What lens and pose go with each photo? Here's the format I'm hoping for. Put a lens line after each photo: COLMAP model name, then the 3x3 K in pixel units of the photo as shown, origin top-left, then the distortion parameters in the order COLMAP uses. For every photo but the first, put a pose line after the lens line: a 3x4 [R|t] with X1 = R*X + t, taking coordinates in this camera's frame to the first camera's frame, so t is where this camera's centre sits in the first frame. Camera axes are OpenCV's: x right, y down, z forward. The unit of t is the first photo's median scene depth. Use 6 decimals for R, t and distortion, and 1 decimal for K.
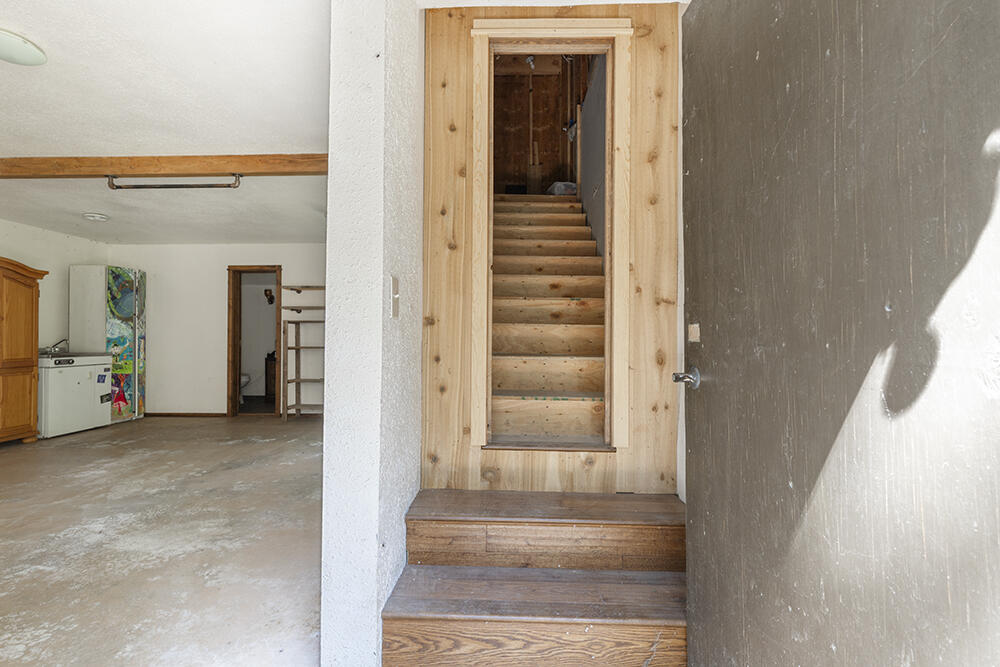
lens RADIAL K [[446.9, 0, 500.0], [0, 446.9, 333.5], [0, 0, 1]] dist [0.002393, 0.000235]
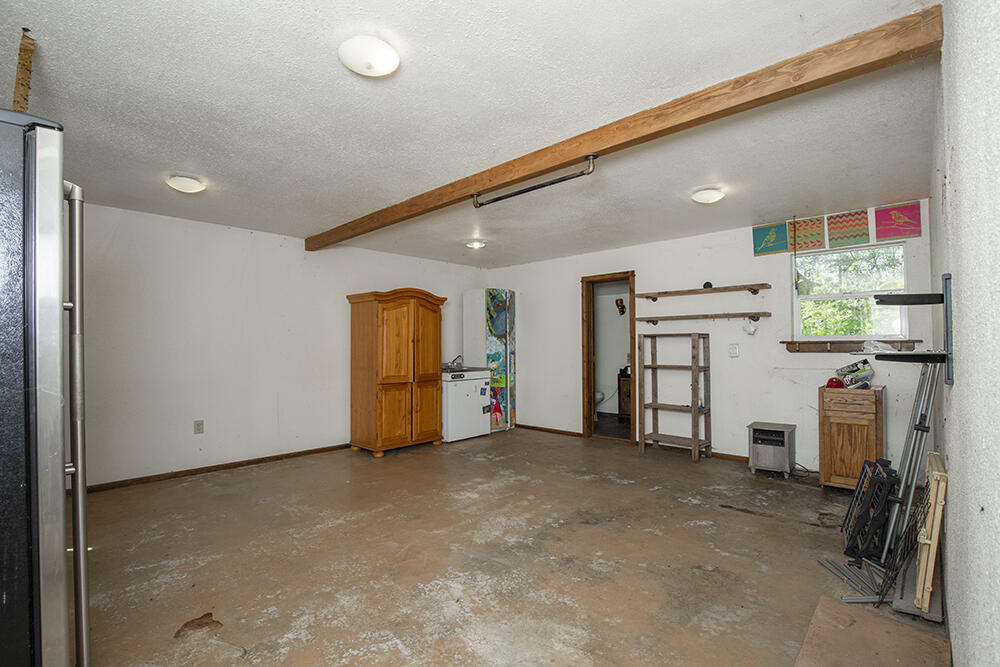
lens RADIAL K [[446.9, 0, 500.0], [0, 446.9, 333.5], [0, 0, 1]] dist [0.002393, 0.000235]
pose [[0.746989, -0.017609, -0.664603, -0.123715], [0.011930, 0.999843, -0.013082, -0.025413], [0.664730, 0.001844, 0.747082, 0.200784]]
